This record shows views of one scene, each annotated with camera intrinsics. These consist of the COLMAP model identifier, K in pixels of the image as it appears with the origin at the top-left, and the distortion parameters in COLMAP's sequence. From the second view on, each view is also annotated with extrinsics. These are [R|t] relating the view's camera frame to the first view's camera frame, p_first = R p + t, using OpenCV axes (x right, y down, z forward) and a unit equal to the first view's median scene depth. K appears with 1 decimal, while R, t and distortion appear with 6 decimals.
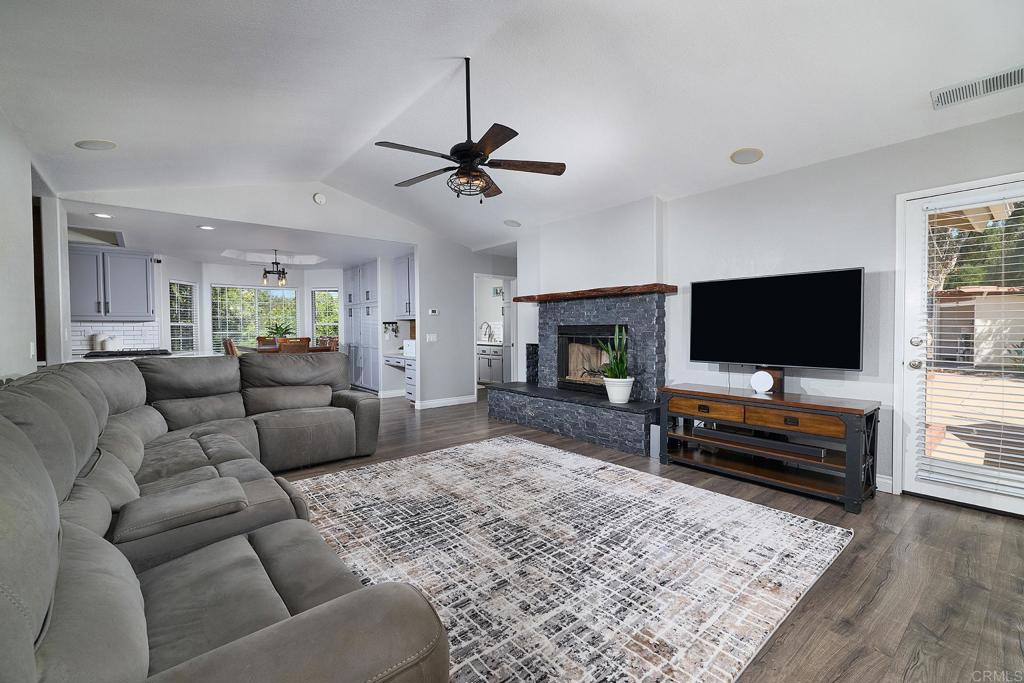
lens RADIAL K [[439.9, 0, 508.6], [0, 439.9, 342.0], [0, 0, 1]] dist [0.000105, -0.000741]
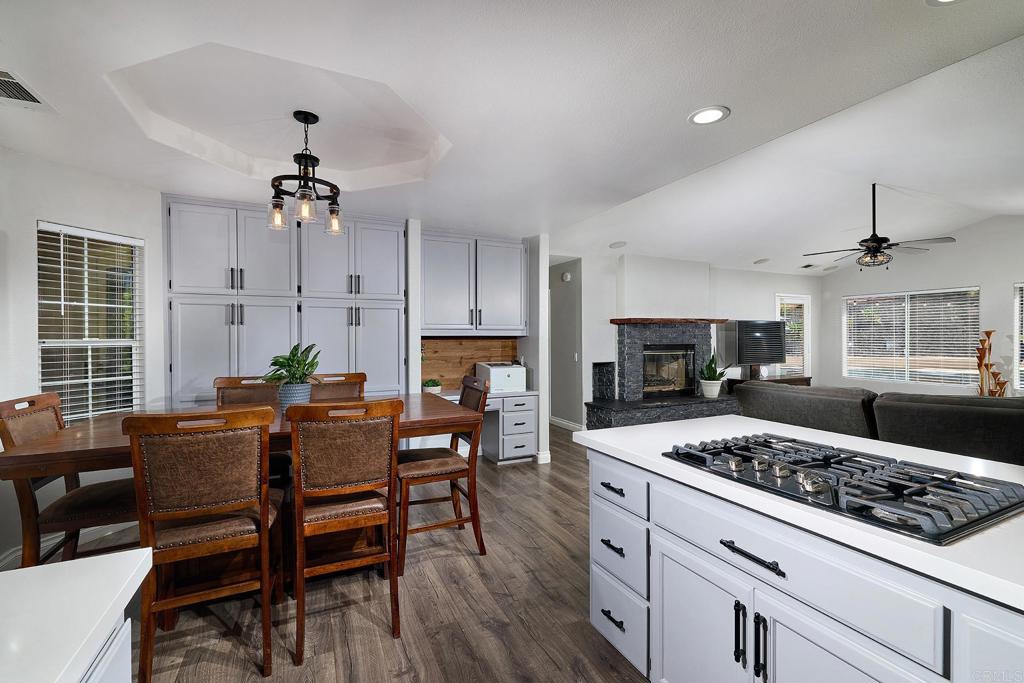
lens RADIAL K [[439.9, 0, 508.6], [0, 439.9, 342.0], [0, 0, 1]] dist [0.000105, -0.000741]
pose [[0.242763, -0.000933, 0.970085, -1.791269], [0.029899, 0.999532, -0.006521, -0.077218], [-0.969625, 0.030588, 0.242677, 1.726398]]
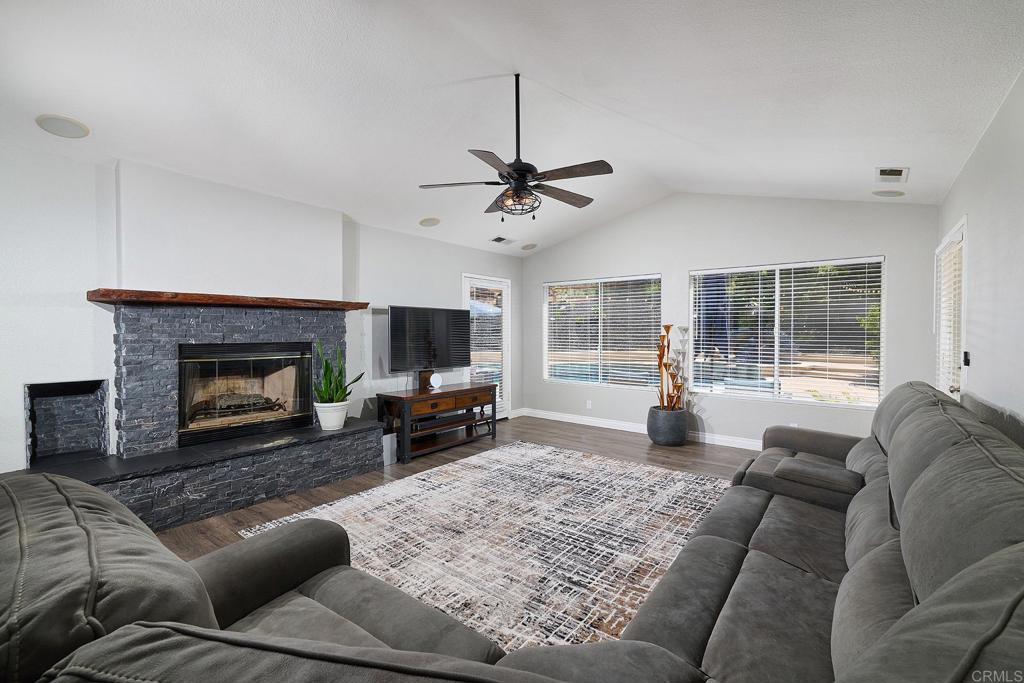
lens RADIAL K [[439.9, 0, 508.6], [0, 439.9, 342.0], [0, 0, 1]] dist [0.000105, -0.000741]
pose [[-0.205973, -0.014121, 0.978456, -0.939663], [0.029830, 0.999341, 0.020702, -0.064124], [-0.978103, 0.033452, -0.205416, 1.103905]]
